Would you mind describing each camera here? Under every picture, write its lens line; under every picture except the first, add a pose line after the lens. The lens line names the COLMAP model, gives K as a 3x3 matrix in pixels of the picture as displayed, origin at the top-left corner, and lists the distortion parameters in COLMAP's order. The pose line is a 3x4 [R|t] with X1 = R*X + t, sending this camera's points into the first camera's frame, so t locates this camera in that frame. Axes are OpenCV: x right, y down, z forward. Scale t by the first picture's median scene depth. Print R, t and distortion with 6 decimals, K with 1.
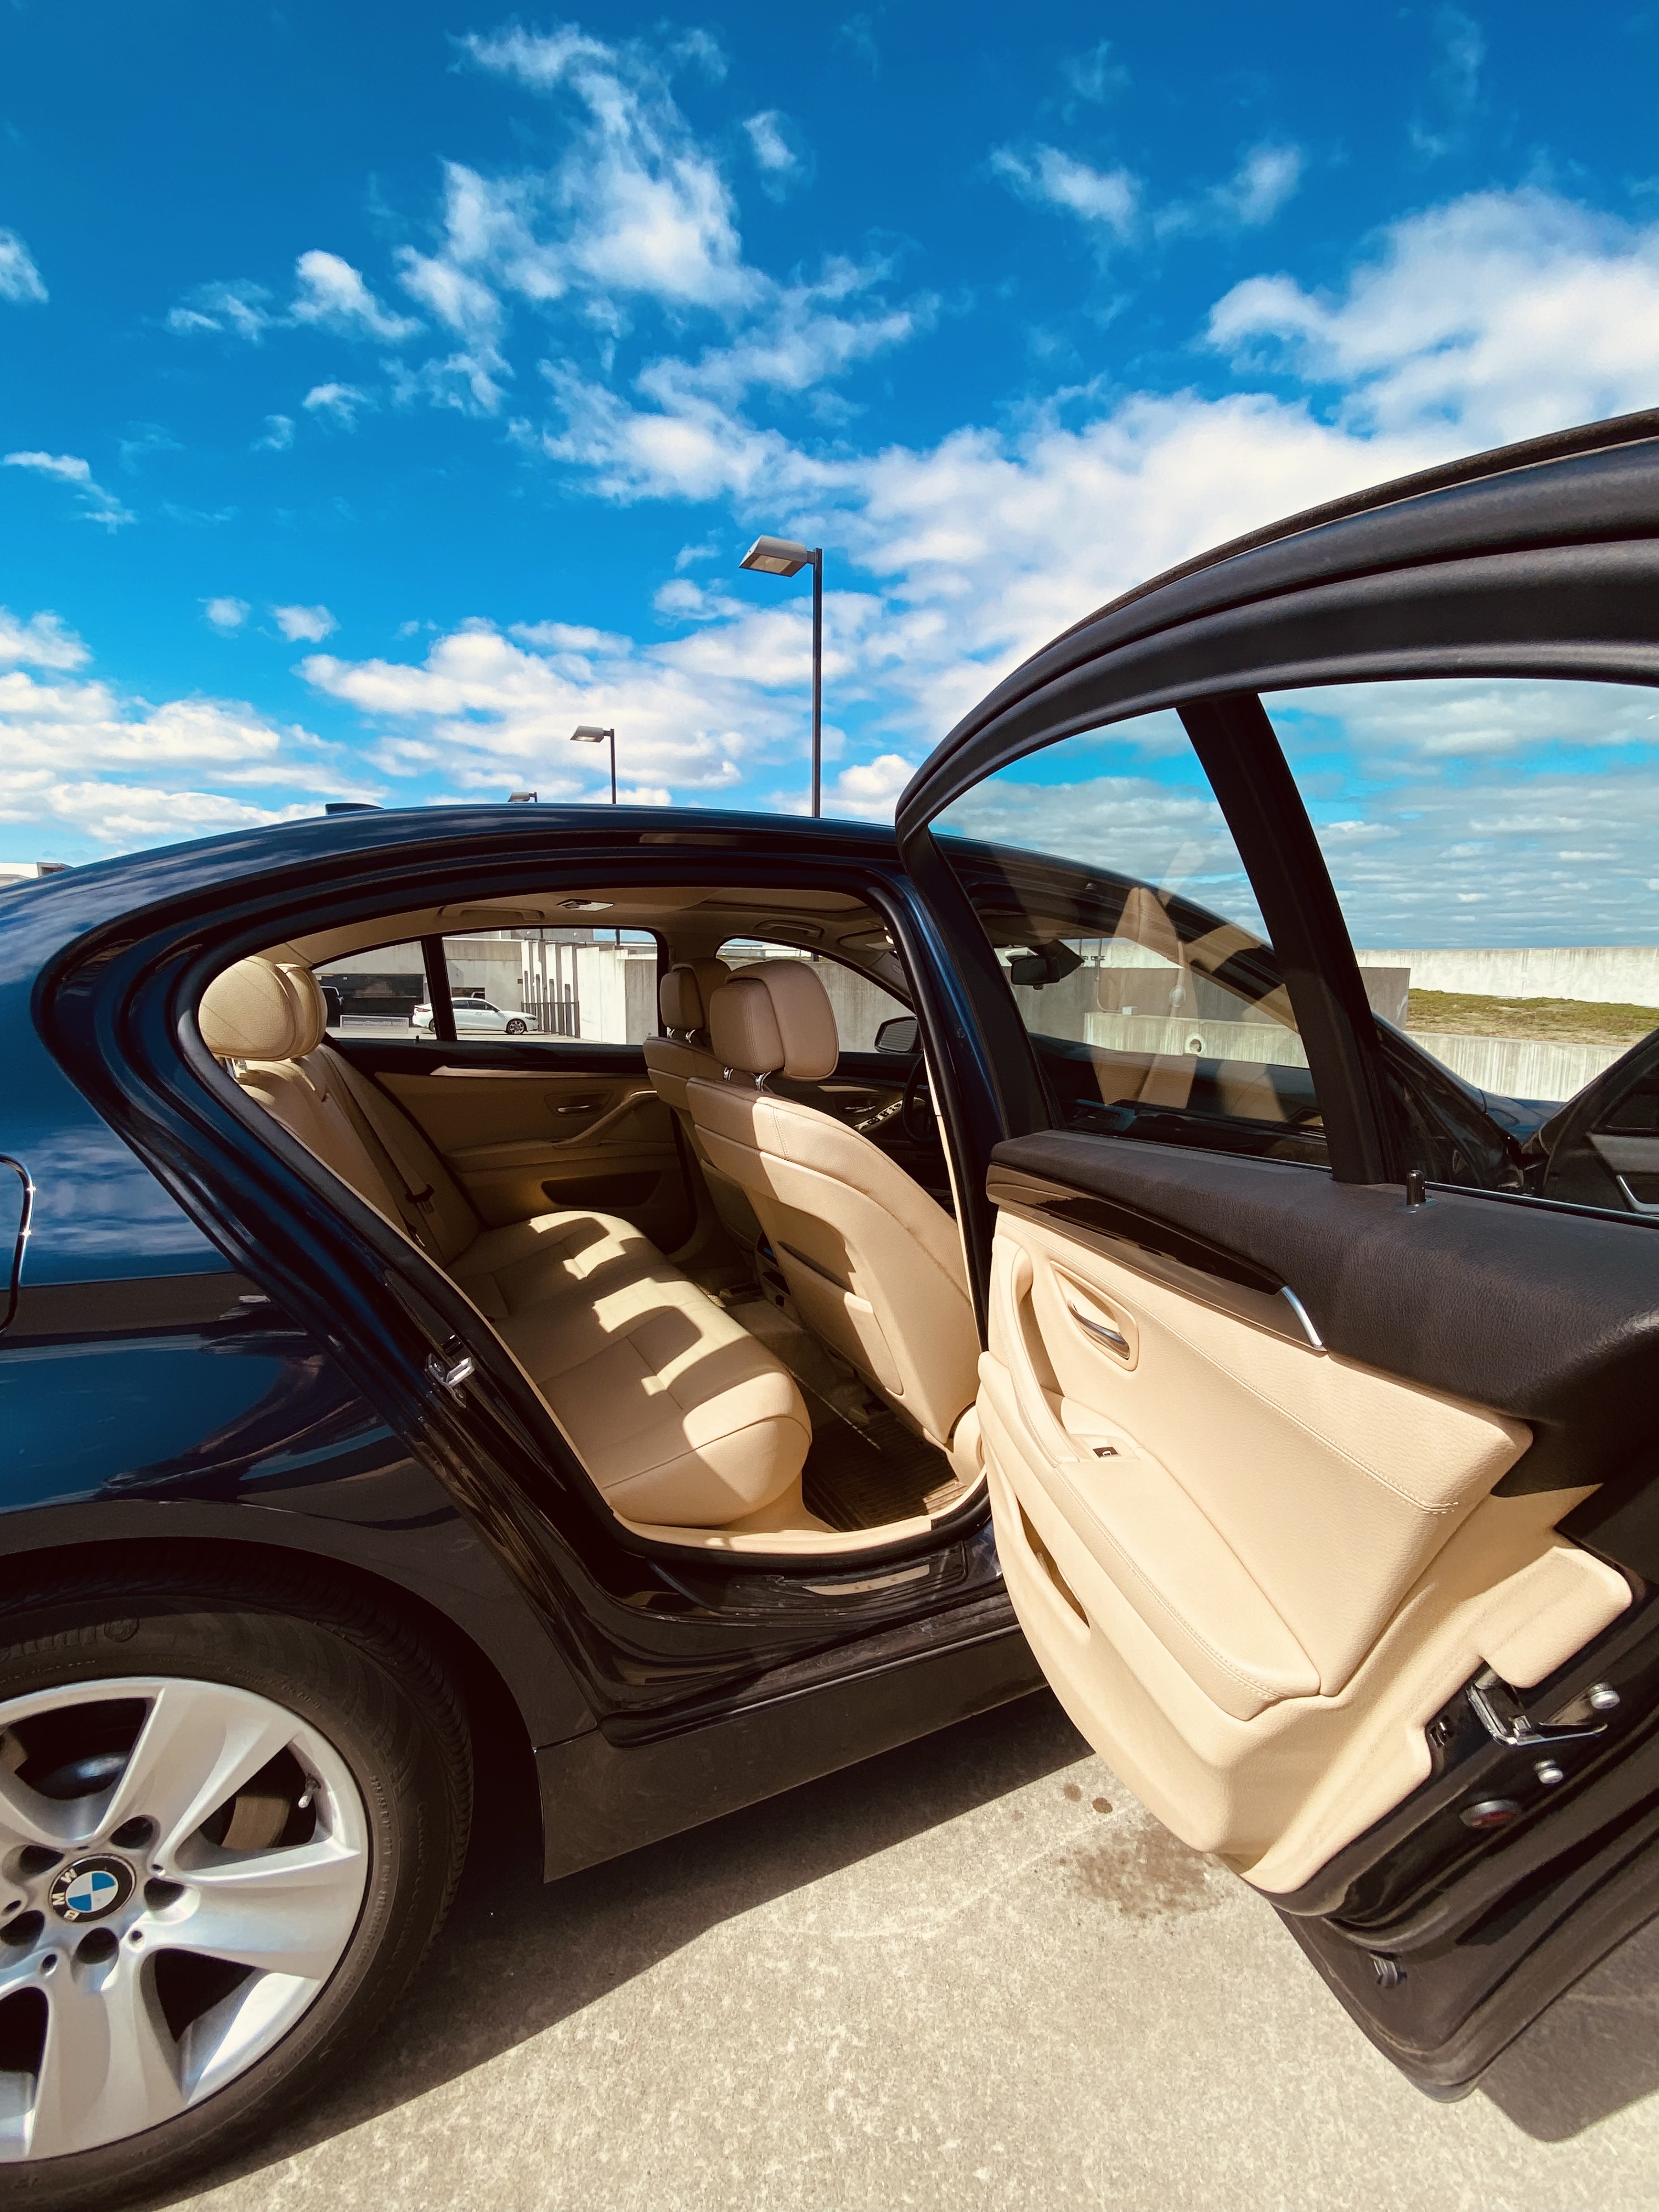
lens RADIAL K [[912.0, 0, 820.2], [0, 912.0, 1111.2], [0, 0, 1]] dist [0.012634, -0.015727]
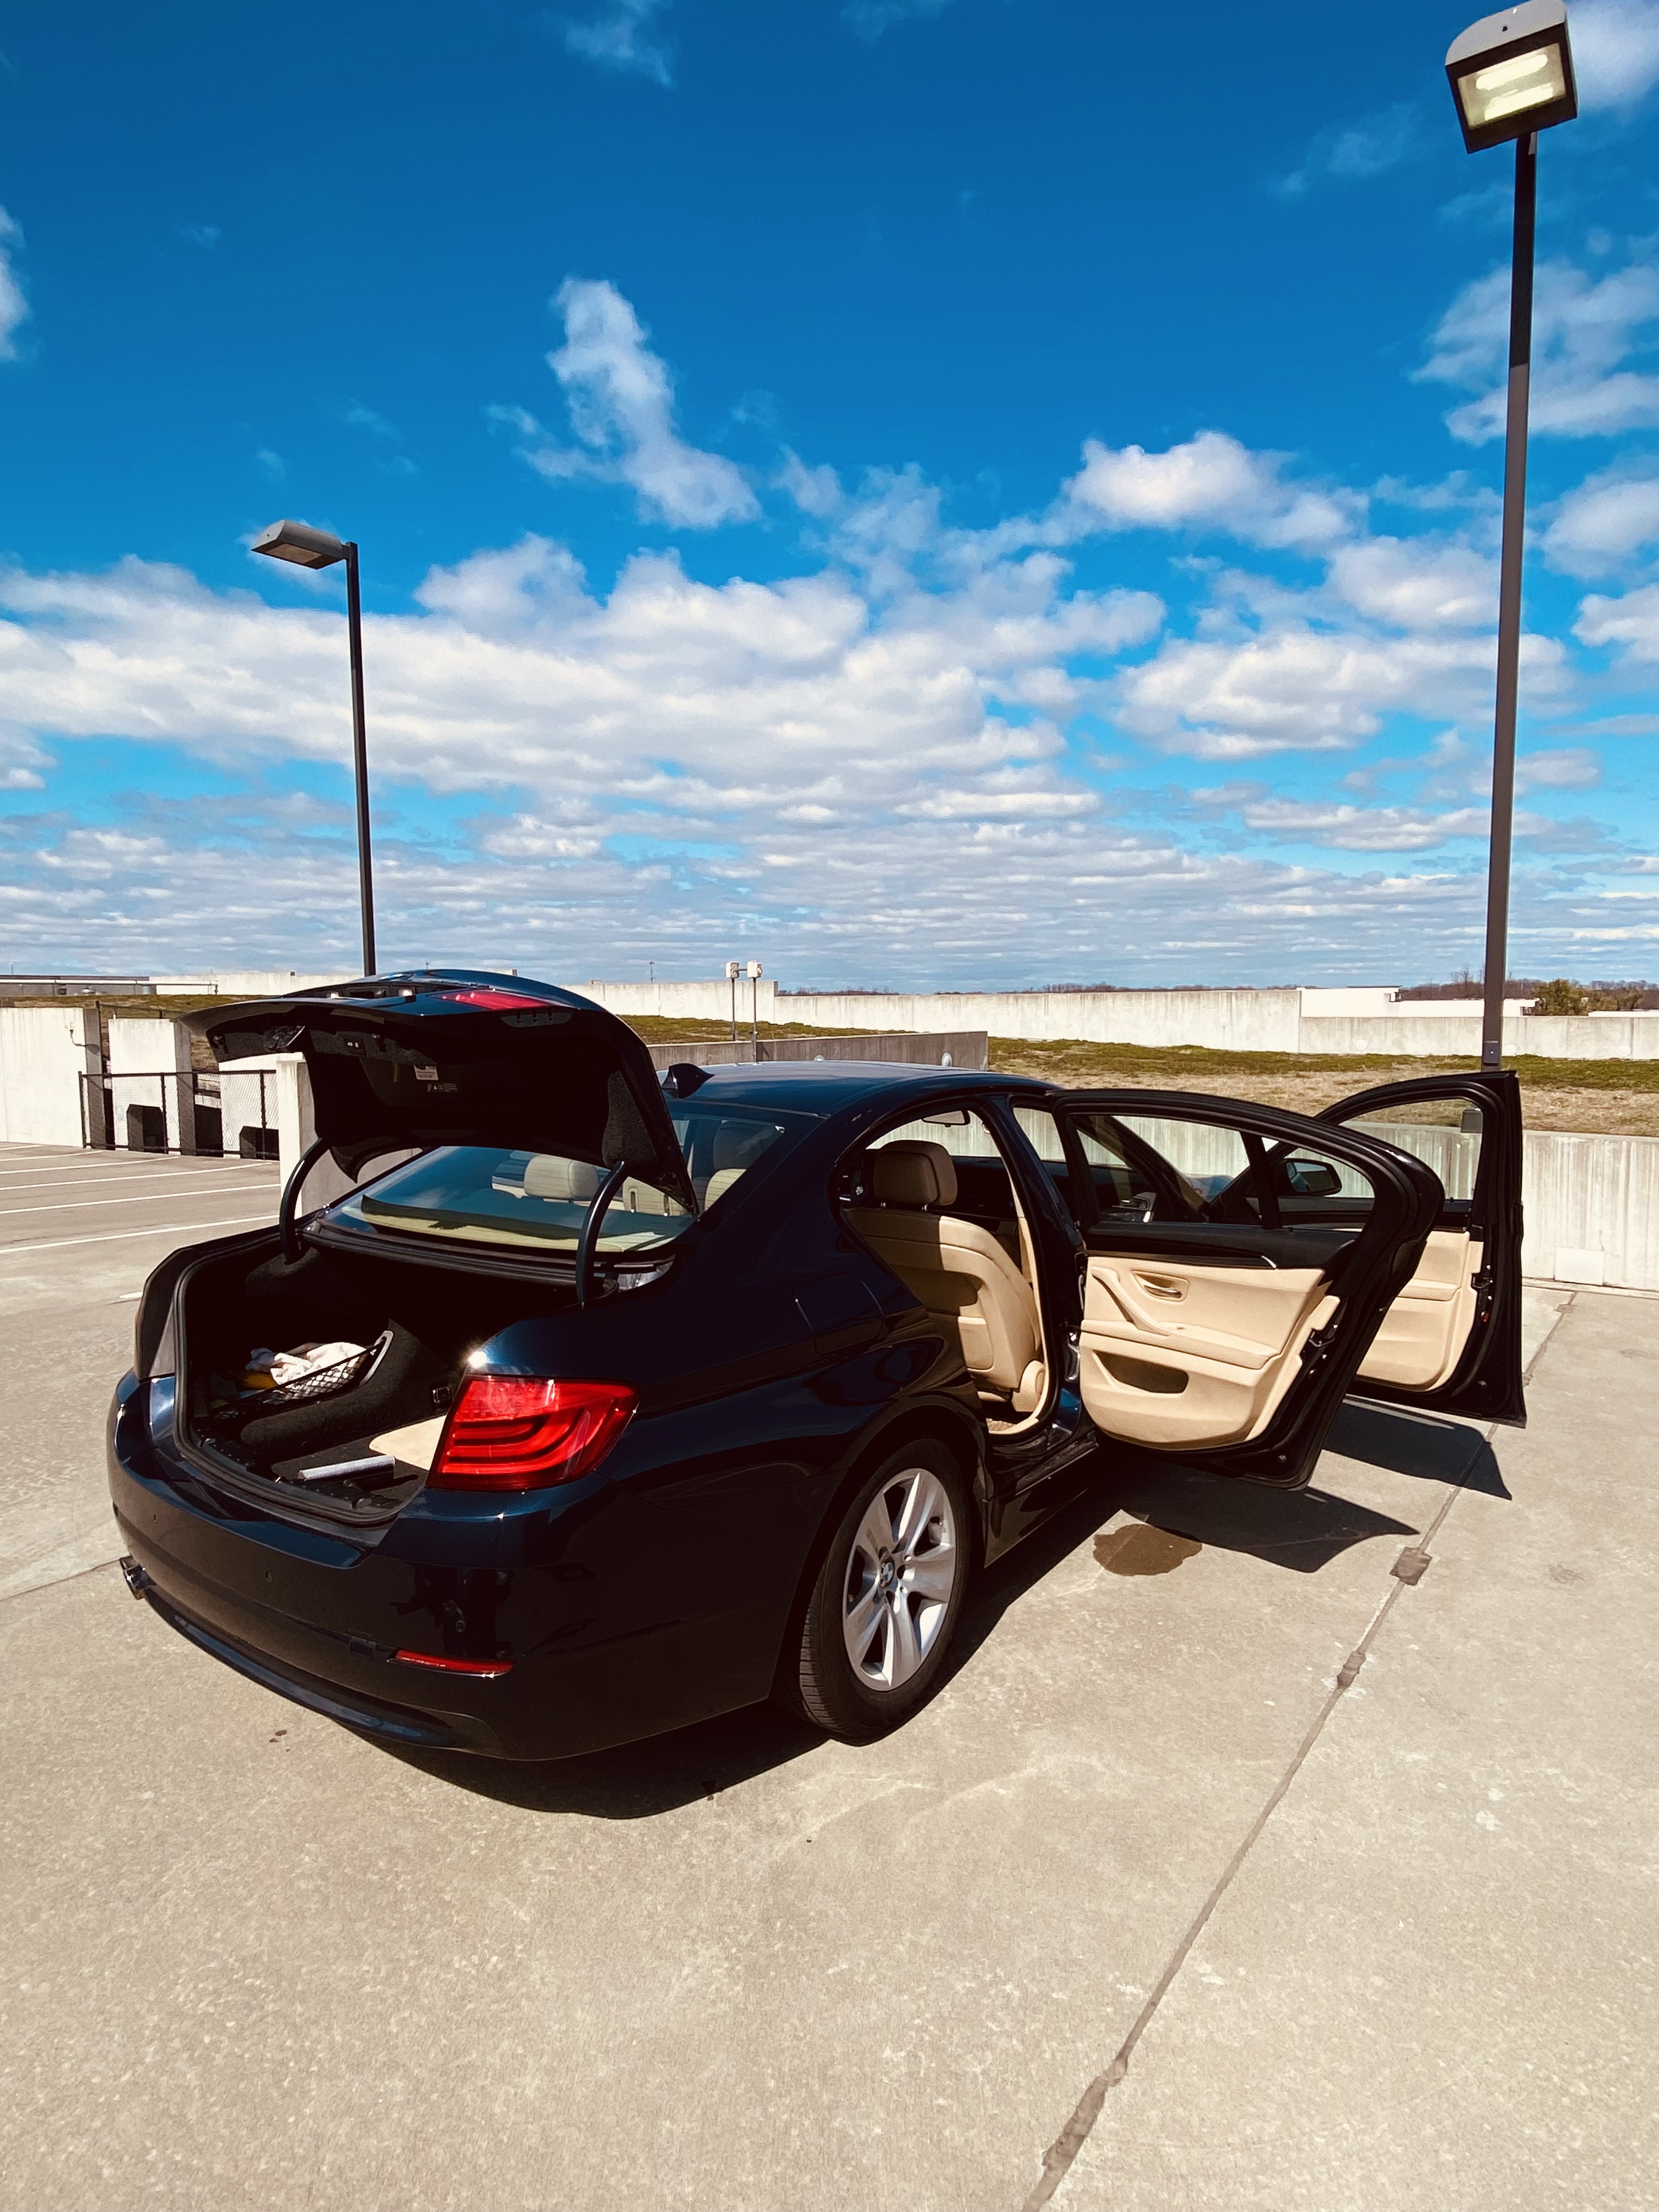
lens RADIAL K [[1161.3, 0, 821.2], [0, 1161.3, 1110.9], [0, 0, 1]] dist [0.002808, 0.000846]
pose [[0.886411, -0.054438, 0.459687, -1.381043], [0.082176, 0.995793, -0.040533, -0.156268], [-0.455547, 0.073704, 0.887156, -1.061760]]
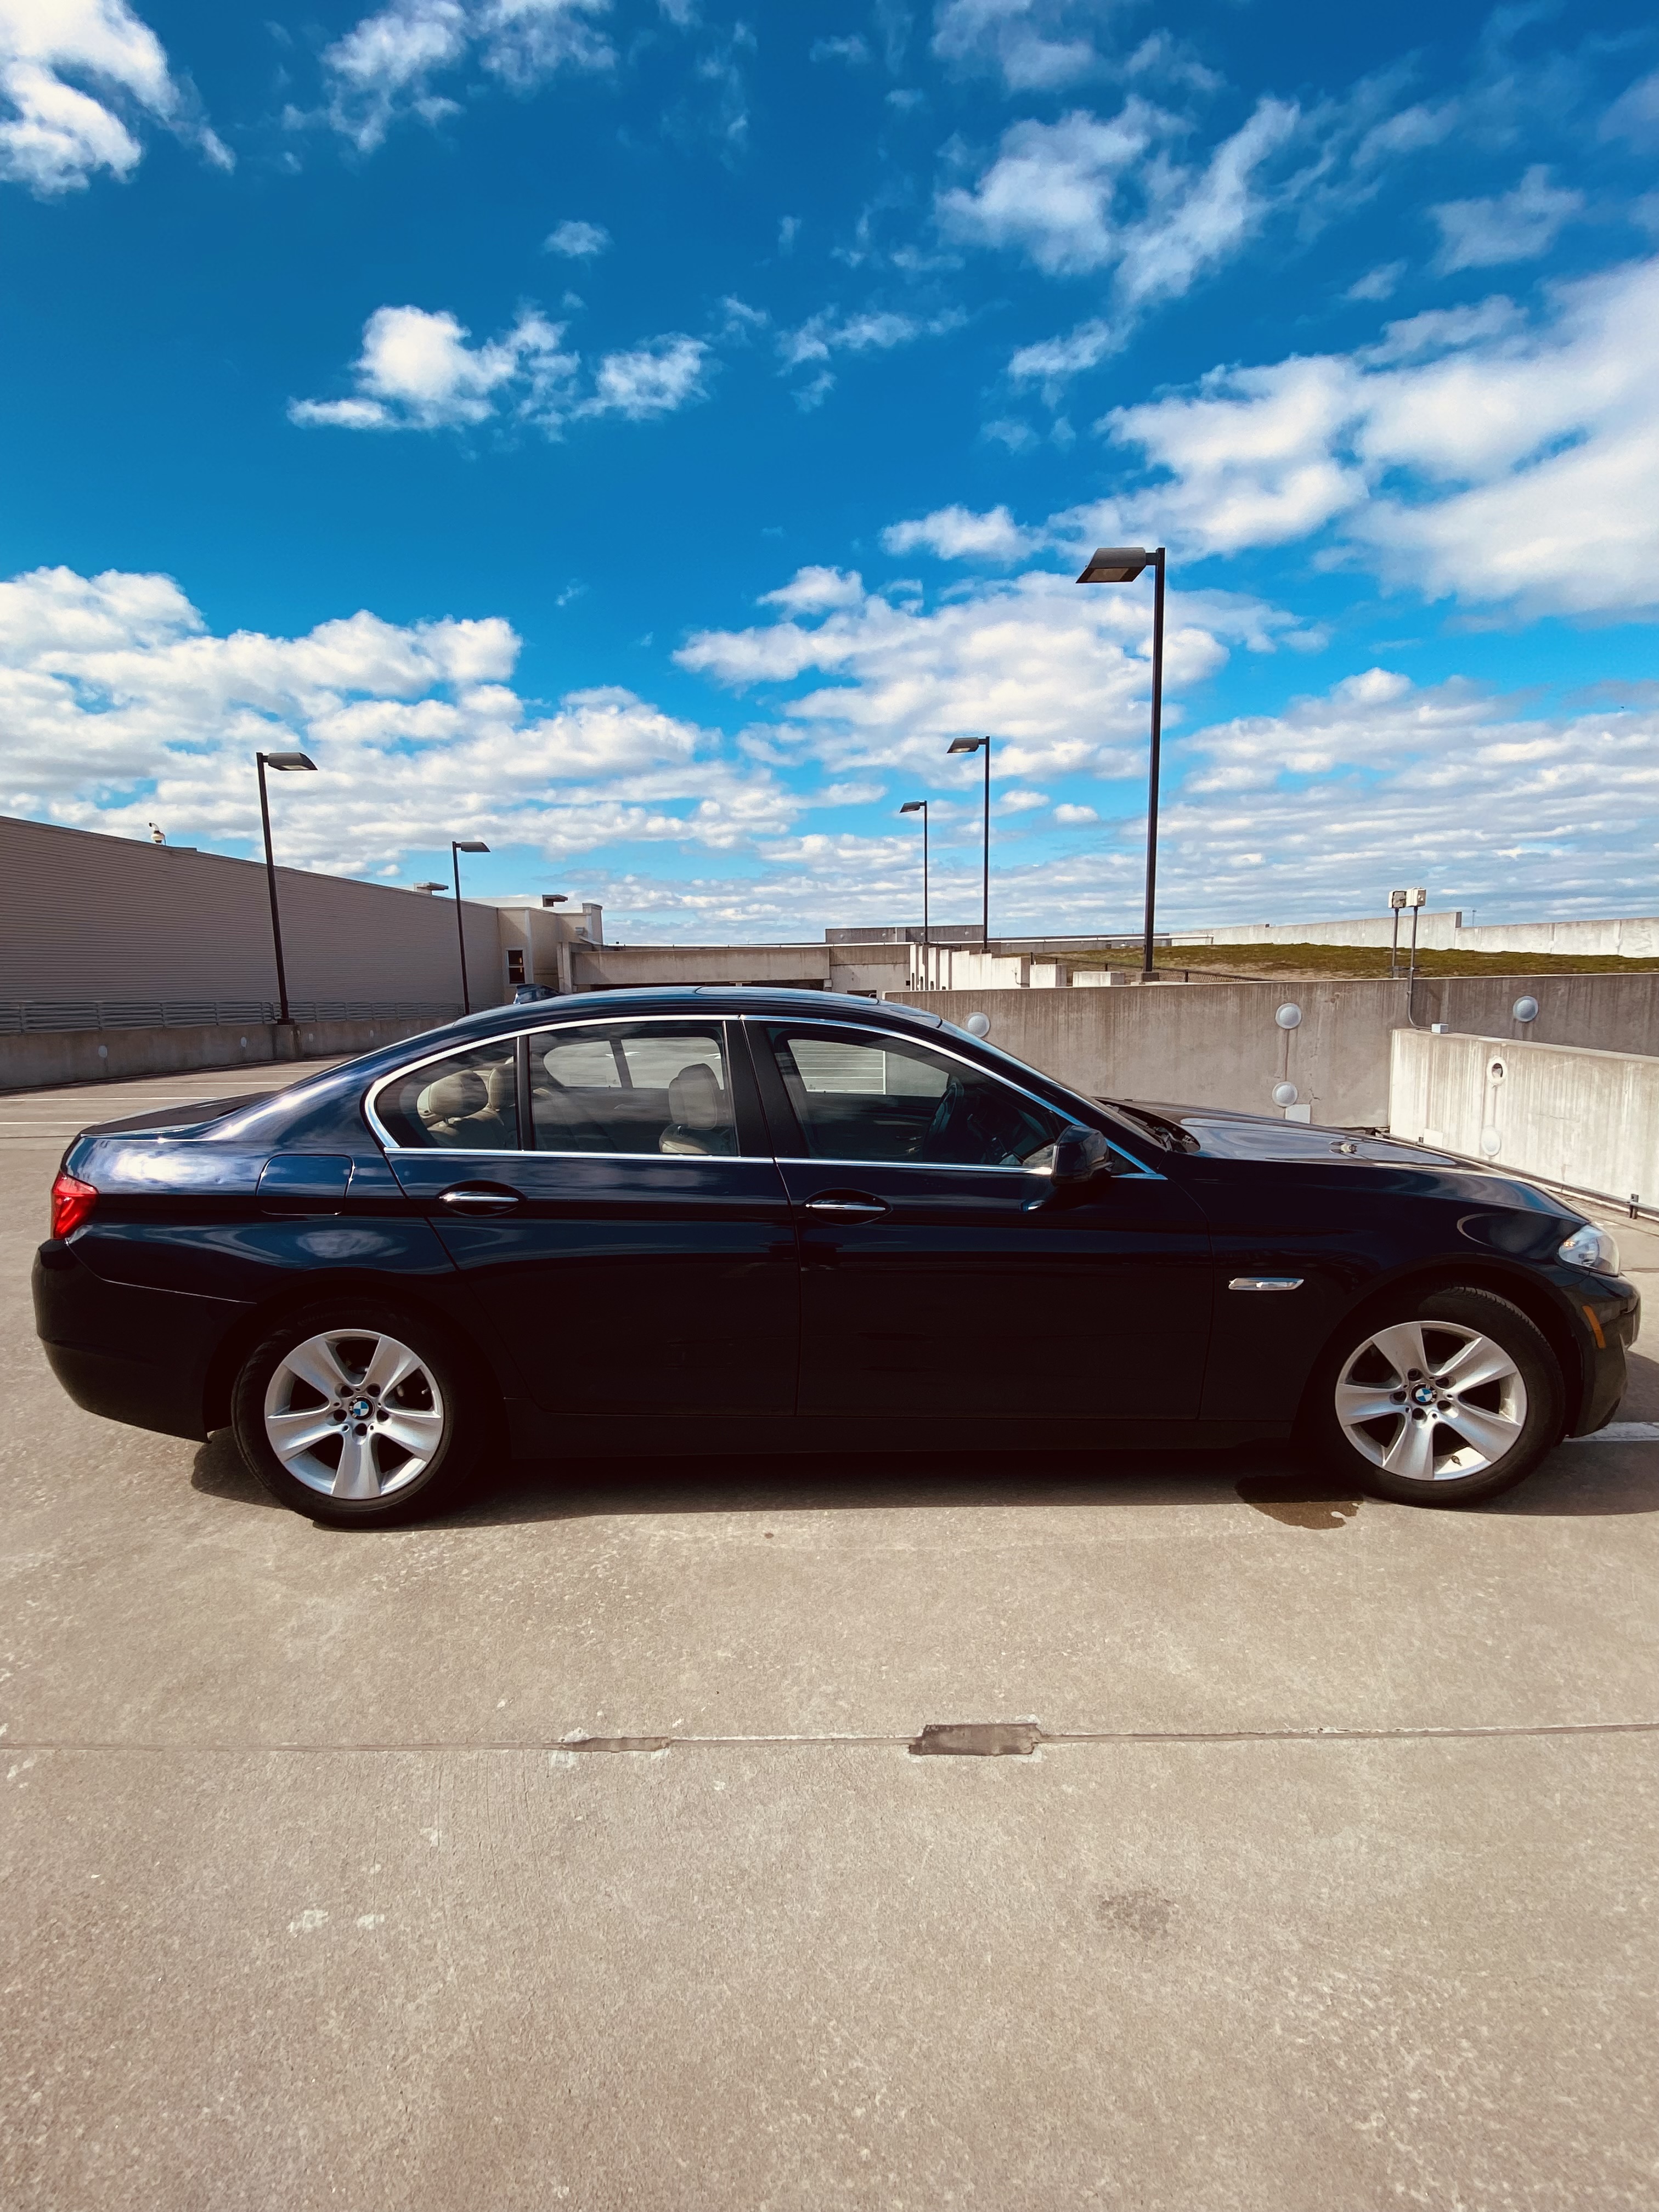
lens RADIAL K [[959.8, 0, 833.0], [0, 959.8, 1106.1], [0, 0, 1]] dist [-0.003604, -0.000316]
pose [[0.914572, 0.029233, -0.403364, 1.071208], [-0.031177, 0.999512, 0.001747, -0.094962], [0.403219, 0.010978, 0.915038, -0.728308]]
